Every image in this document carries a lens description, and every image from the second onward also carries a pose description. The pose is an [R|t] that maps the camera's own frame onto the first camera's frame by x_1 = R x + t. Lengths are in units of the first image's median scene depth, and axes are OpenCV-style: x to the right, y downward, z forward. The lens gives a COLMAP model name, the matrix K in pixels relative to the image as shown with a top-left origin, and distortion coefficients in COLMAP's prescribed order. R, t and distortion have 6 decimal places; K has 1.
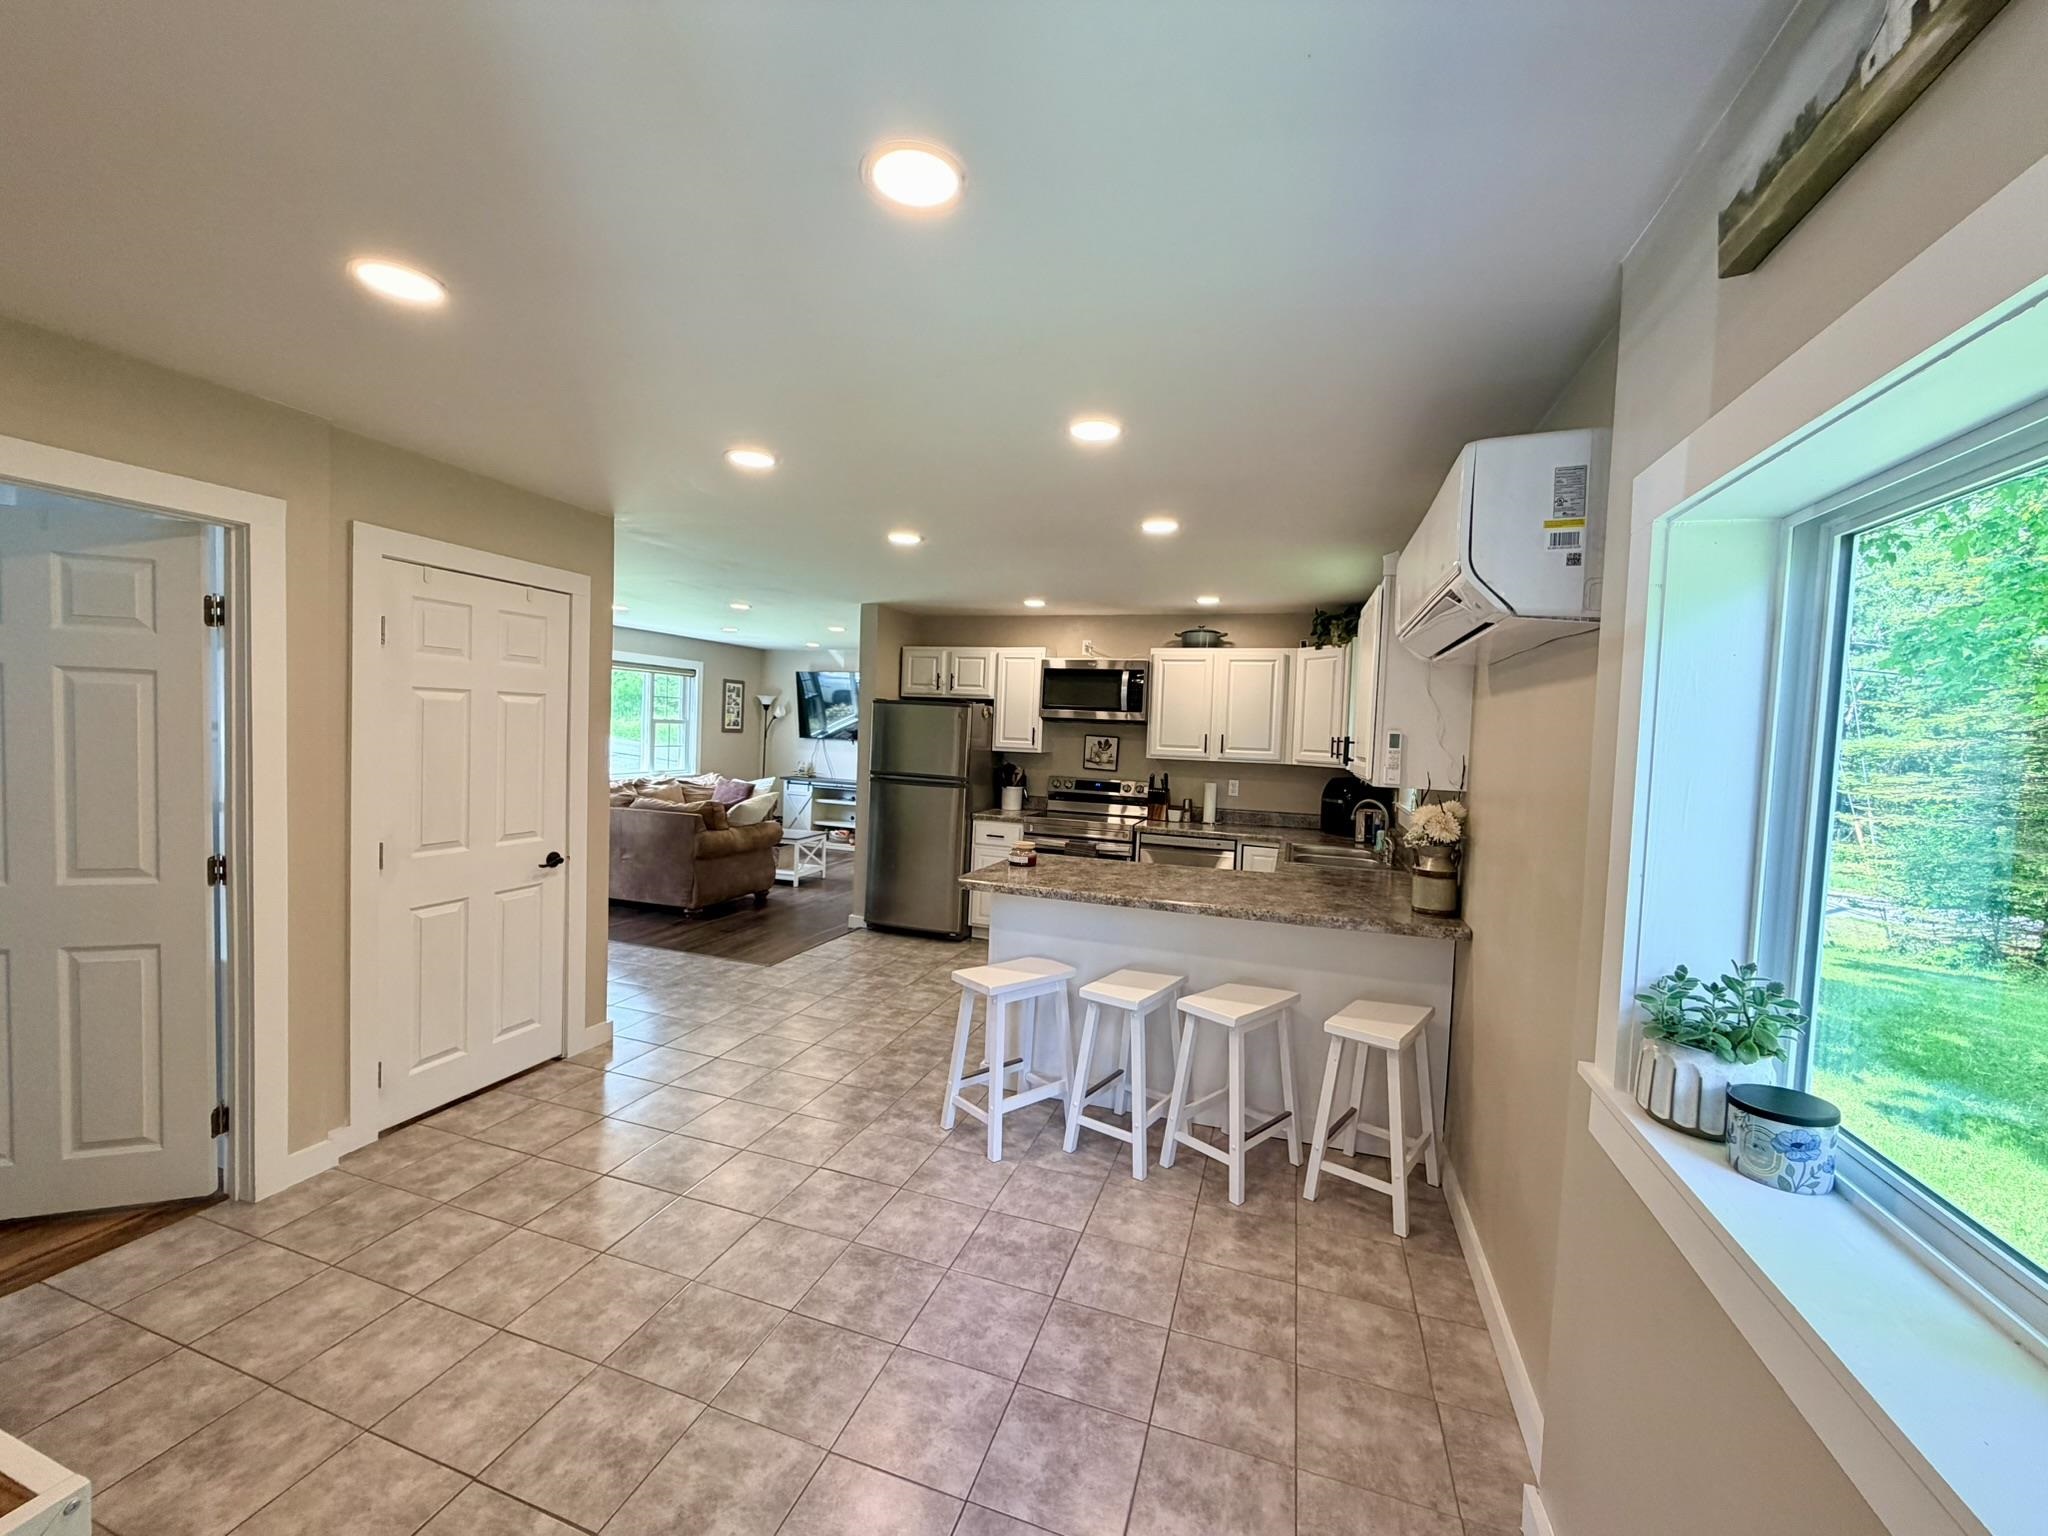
lens RADIAL K [[818.6, 0, 1011.6], [0, 818.6, 765.5], [0, 0, 1]] dist [0.000331, 0.000297]
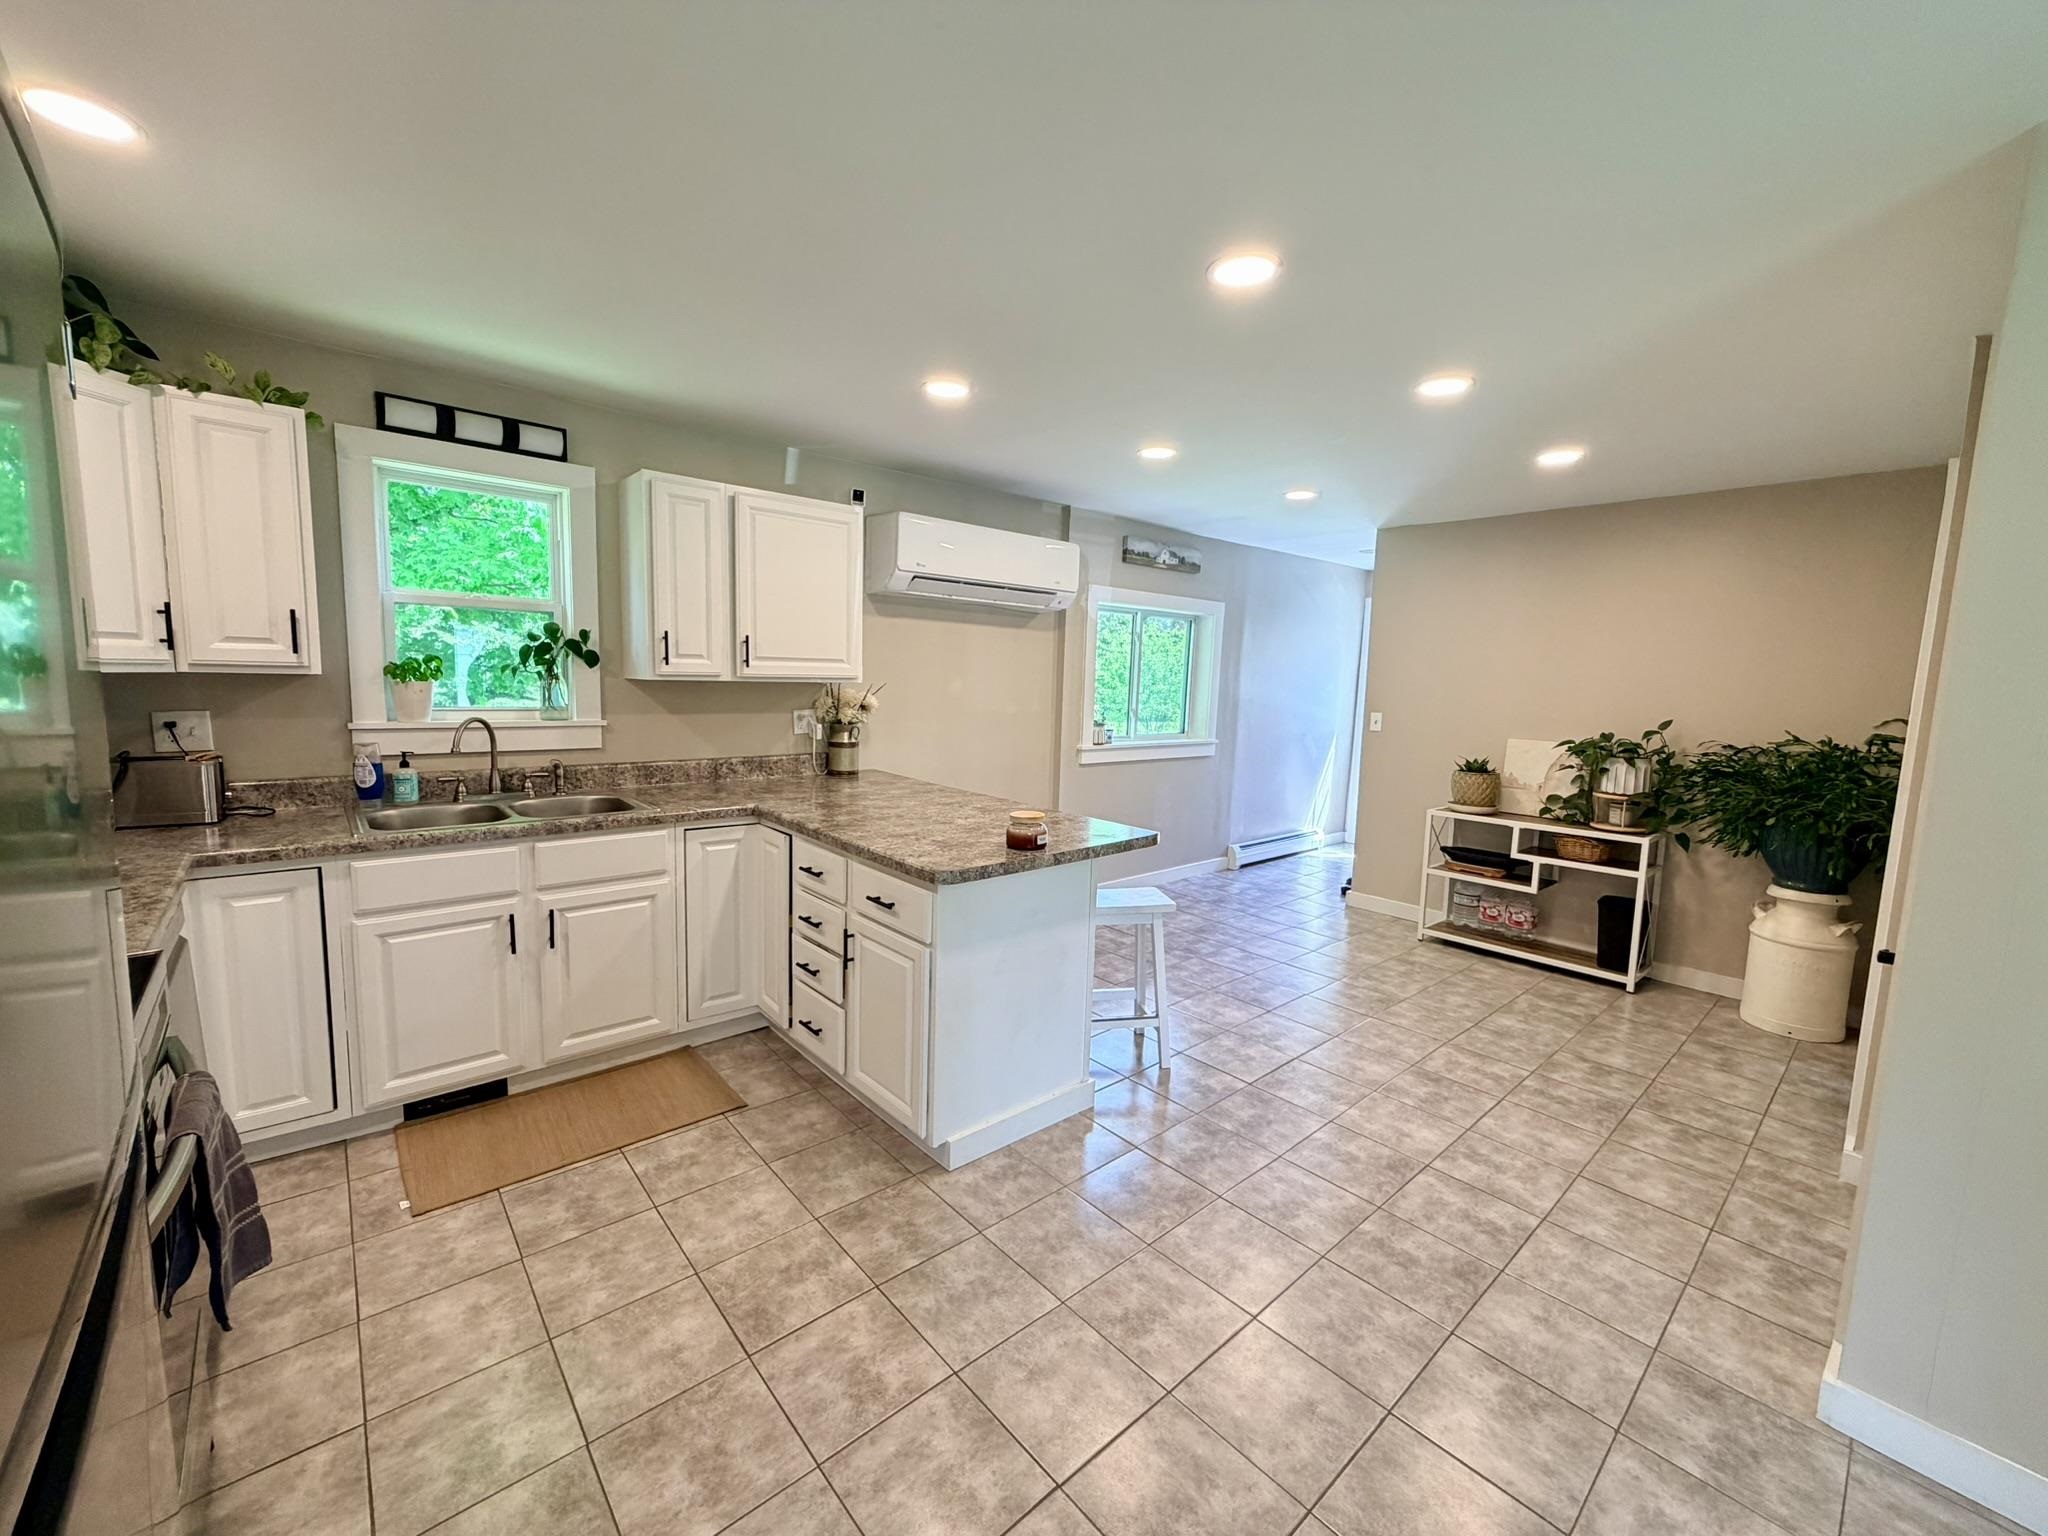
lens RADIAL K [[818.6, 0, 1020.4], [0, 818.6, 766.4], [0, 0, 1]] dist [0.000331, 0.000297]
pose [[-0.867658, -0.123276, 0.481635, -0.235155], [-0.044601, 0.984165, 0.171553, -0.046565], [-0.495157, 0.127368, -0.859417, 1.242545]]
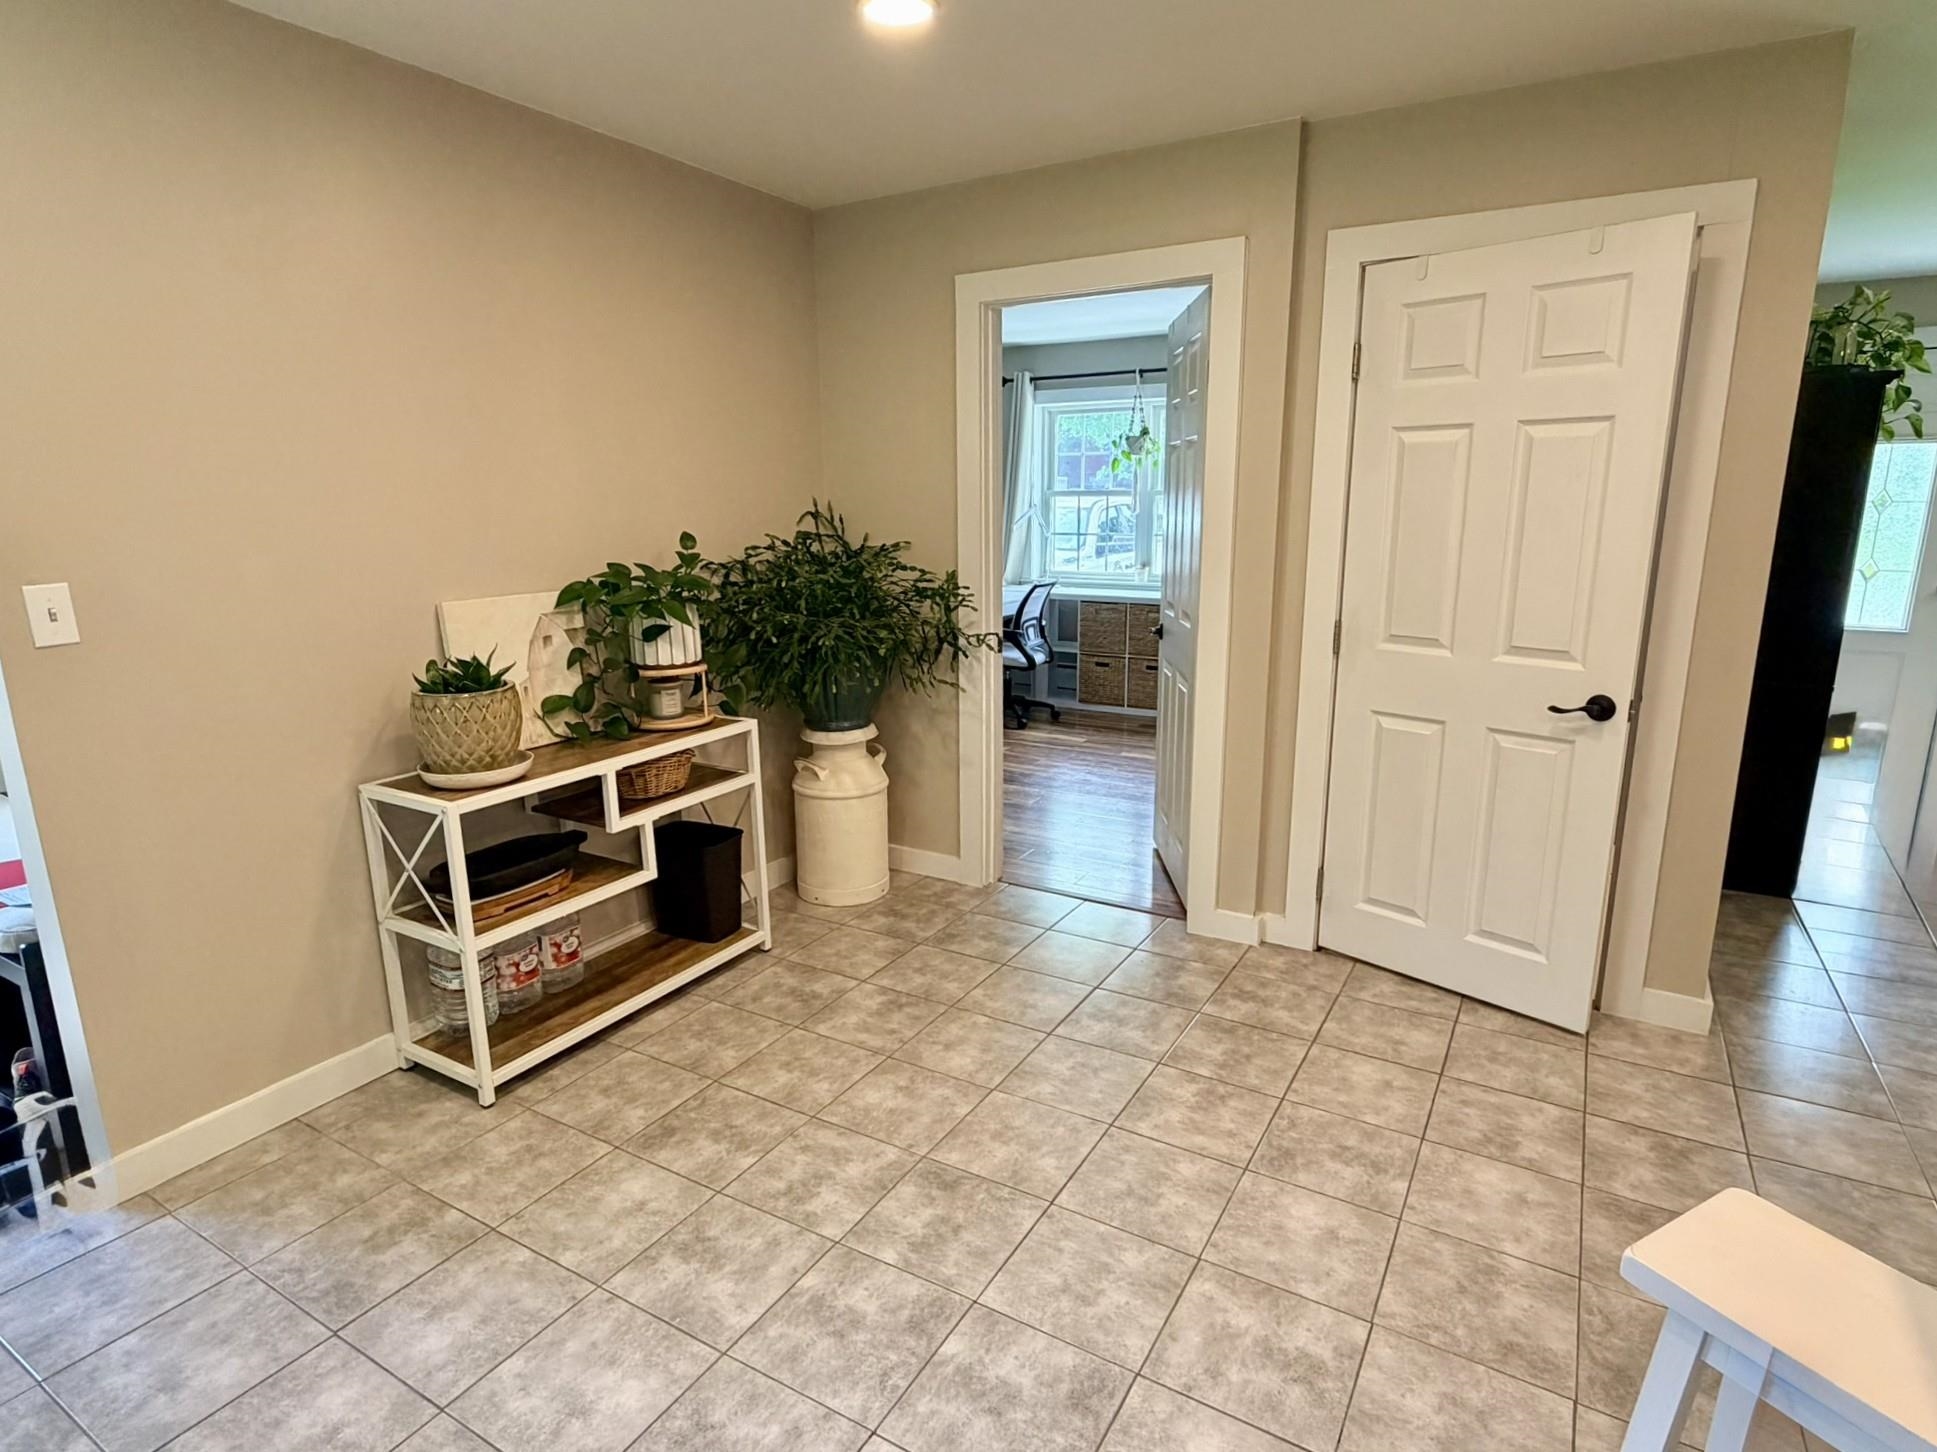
lens RADIAL K [[1035.3, 0, 971.9], [0, 1035.3, 730.9], [0, 0, 1]] dist [-0.000678, -0.000752]
pose [[-0.197653, 0.174896, -0.964544, 0.218988], [-0.048135, 0.981037, 0.187750, 0.012787], [0.979089, 0.083538, -0.185486, 0.498823]]
